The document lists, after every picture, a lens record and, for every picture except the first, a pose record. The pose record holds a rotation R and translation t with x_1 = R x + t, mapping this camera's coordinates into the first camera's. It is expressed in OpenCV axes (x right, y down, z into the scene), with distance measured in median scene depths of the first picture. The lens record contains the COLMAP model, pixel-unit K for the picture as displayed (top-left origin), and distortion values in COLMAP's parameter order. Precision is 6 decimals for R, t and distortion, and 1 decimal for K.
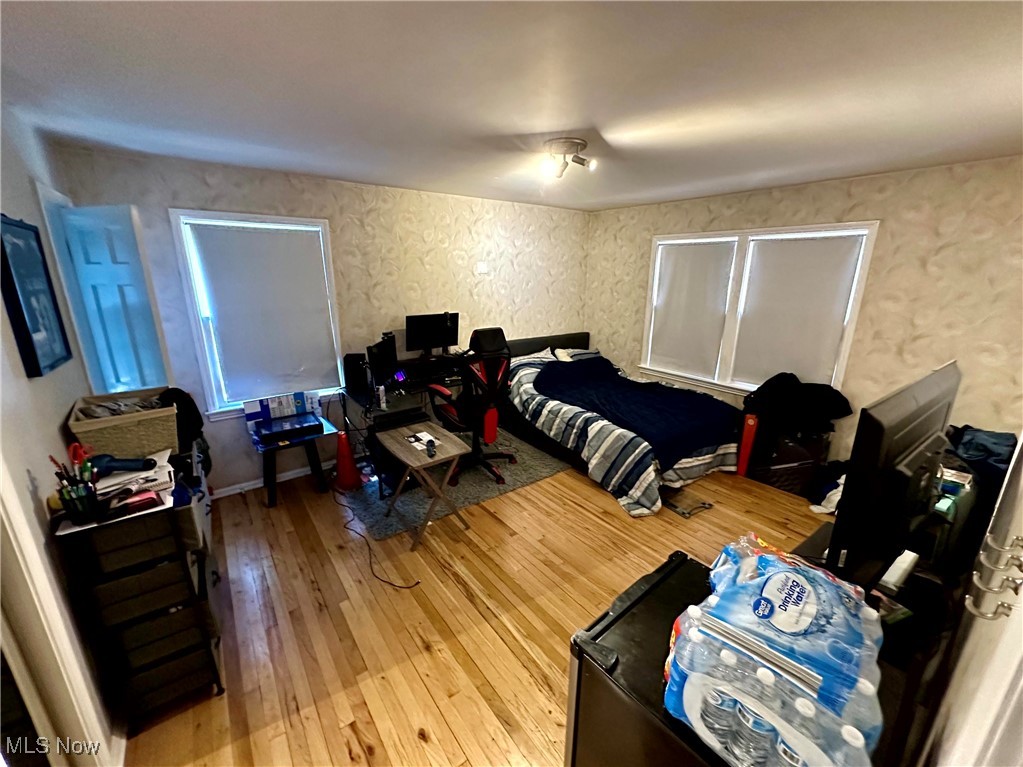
lens RADIAL K [[409.0, 0, 509.6], [0, 409.0, 384.3], [0, 0, 1]] dist [0.000968, 0.000041]
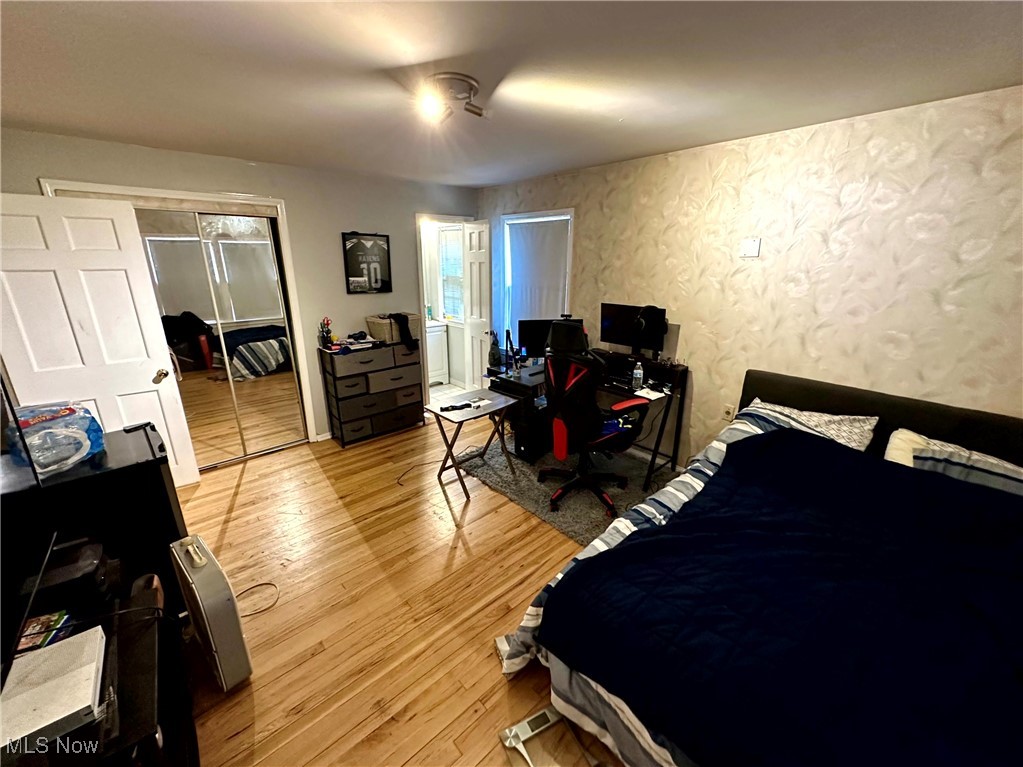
lens RADIAL K [[409.0, 0, 508.8], [0, 409.0, 385.0], [0, 0, 1]] dist [0.000968, 0.000041]
pose [[0.088875, 0.293349, -0.951865, 0.657115], [-0.269446, 0.927097, 0.260557, -0.177746], [0.958906, 0.233319, 0.161437, 0.683583]]
